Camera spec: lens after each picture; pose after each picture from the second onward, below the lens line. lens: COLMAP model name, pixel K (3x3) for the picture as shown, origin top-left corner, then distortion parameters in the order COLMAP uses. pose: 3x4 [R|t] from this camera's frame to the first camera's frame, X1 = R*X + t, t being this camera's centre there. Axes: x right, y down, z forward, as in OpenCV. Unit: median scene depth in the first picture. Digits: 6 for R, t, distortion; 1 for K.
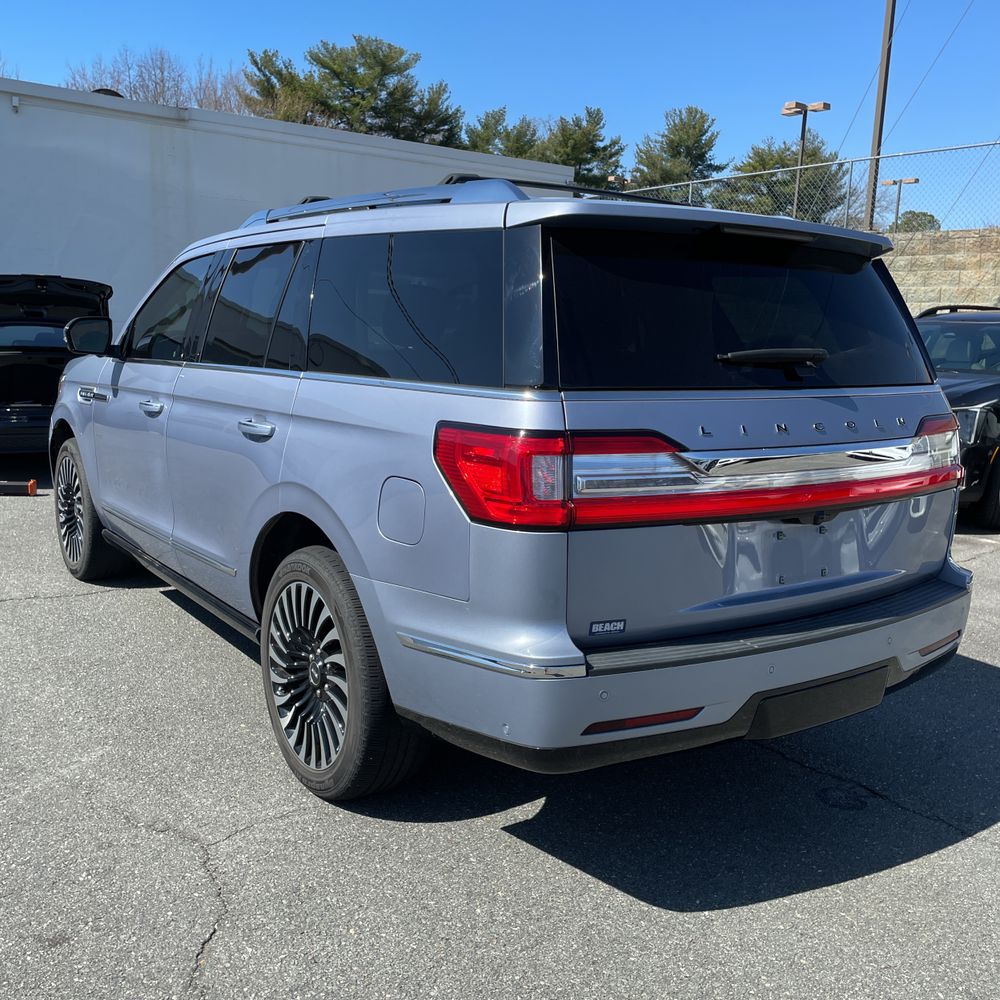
lens RADIAL K [[1011.3, 0, 504.0], [0, 1011.3, 497.8], [0, 0, 1]] dist [0.092794, -0.125979]
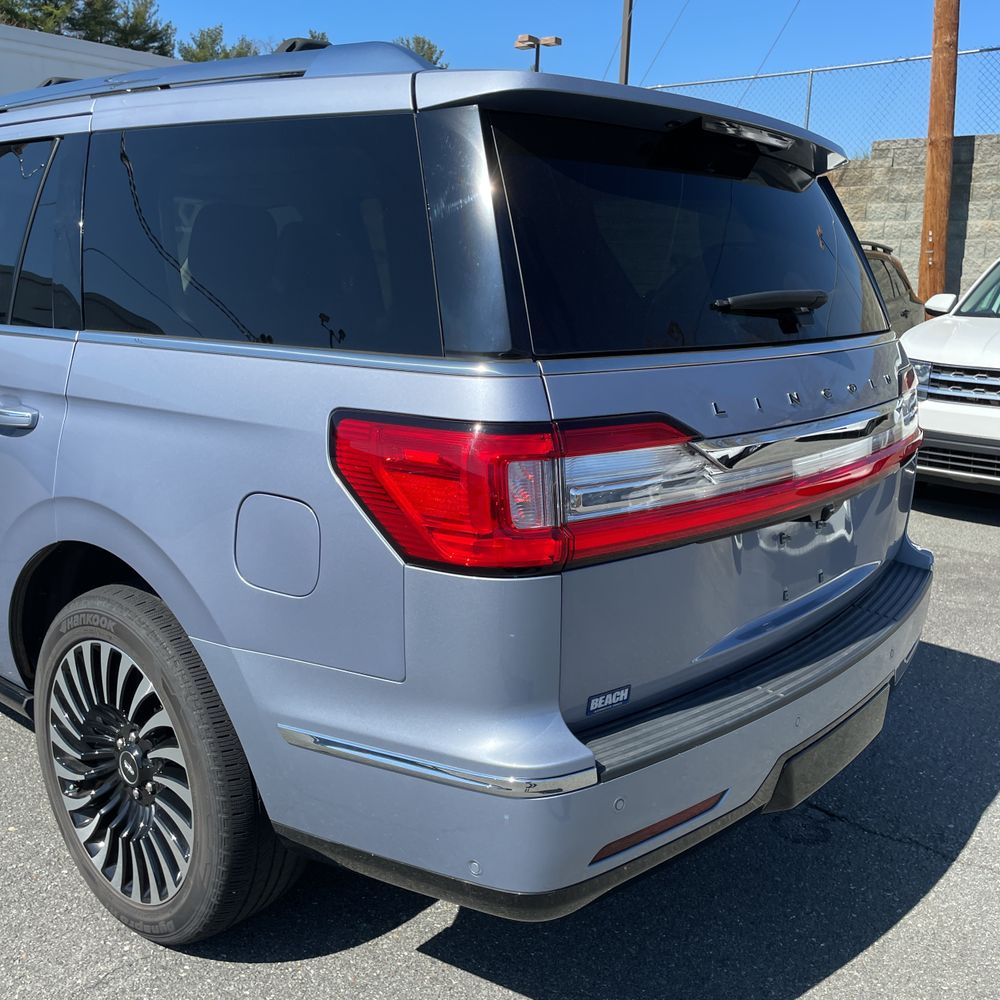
lens RADIAL K [[1011.3, 0, 504.0], [0, 1011.3, 497.8], [0, 0, 1]] dist [0.092794, -0.125979]
pose [[0.967999, -0.061956, 0.243186, -0.100885], [0.047710, 0.996806, 0.064045, -0.045825], [-0.246377, -0.050393, 0.967863, 0.278626]]
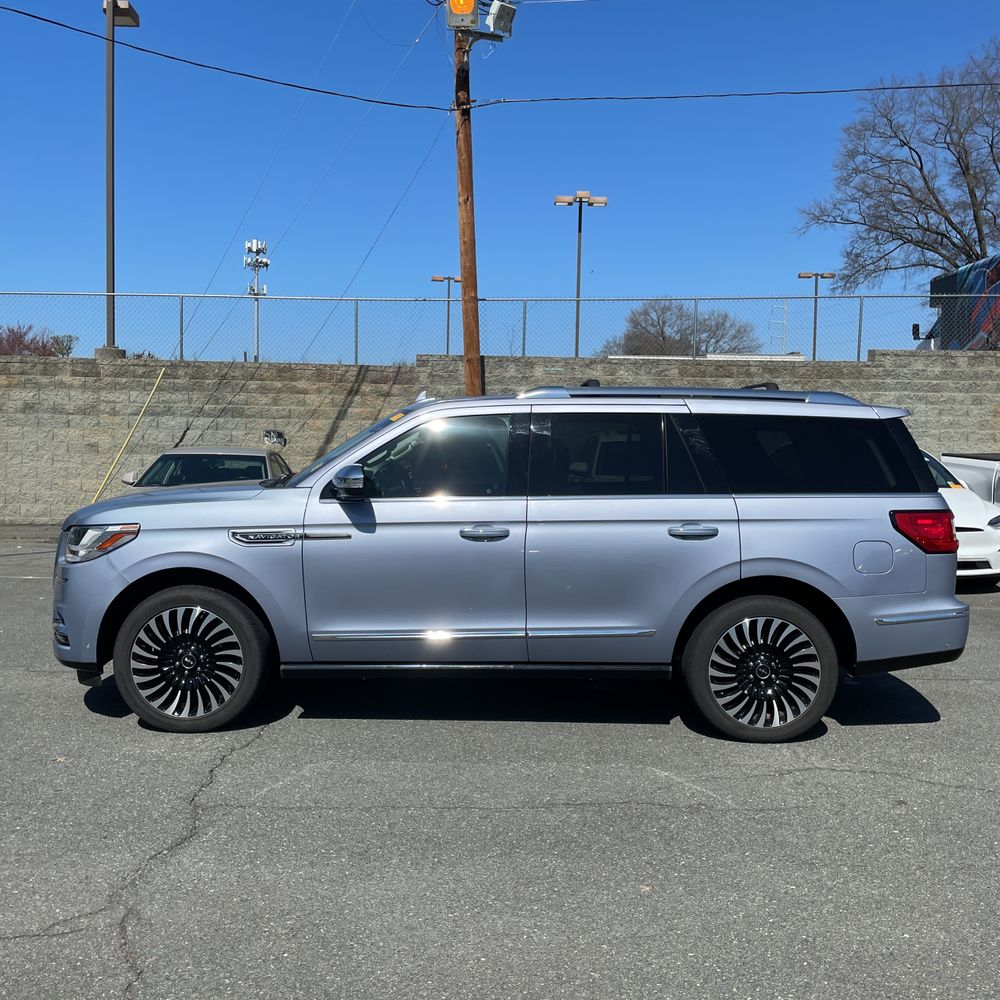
lens RADIAL K [[1011.3, 0, 504.0], [0, 1011.3, 497.8], [0, 0, 1]] dist [0.092794, -0.125979]
pose [[0.578058, -0.065766, 0.813341, -1.857915], [0.140653, 0.989858, -0.019925, -0.143212], [-0.803782, 0.125917, 0.581446, 0.342008]]
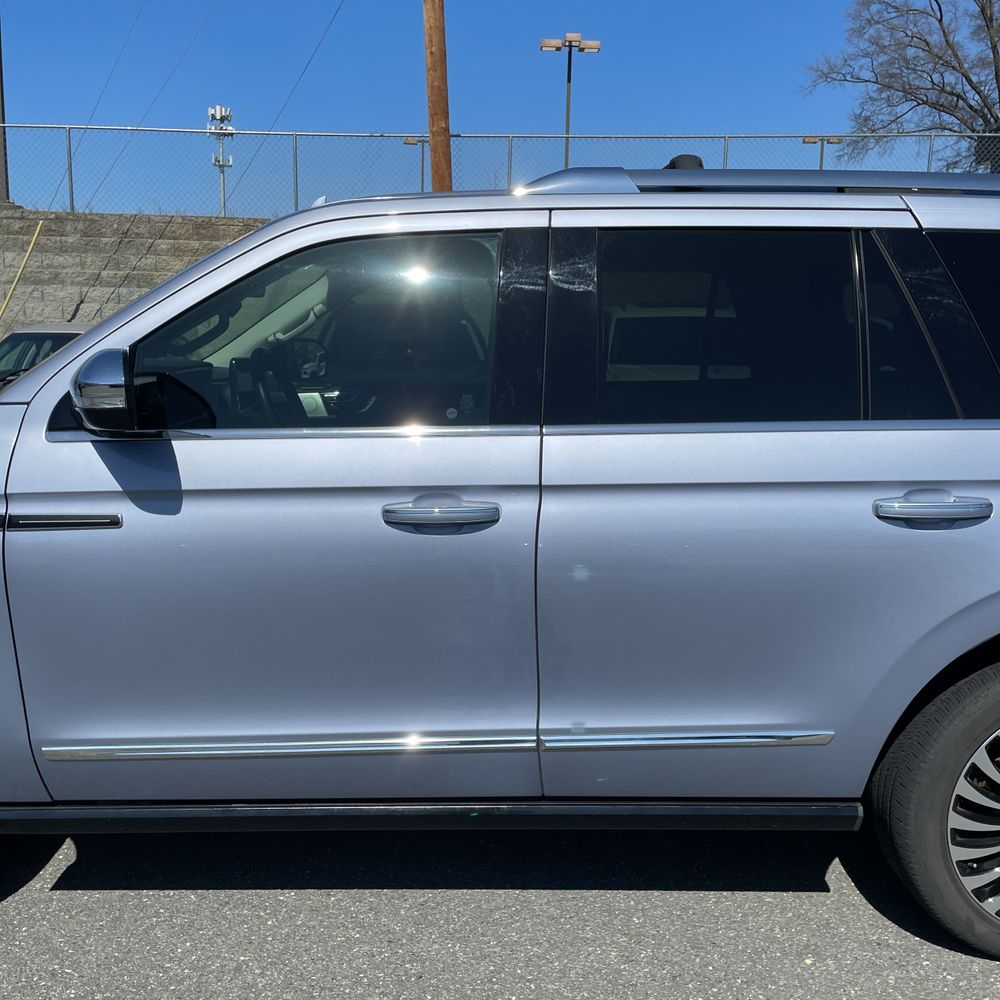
lens RADIAL K [[1011.3, 0, 504.0], [0, 1011.3, 497.8], [0, 0, 1]] dist [0.092794, -0.125979]
pose [[0.561939, -0.158129, 0.811924, -1.044279], [0.140712, 0.985525, 0.094552, -0.197060], [-0.815123, 0.061115, 0.576056, 0.920401]]
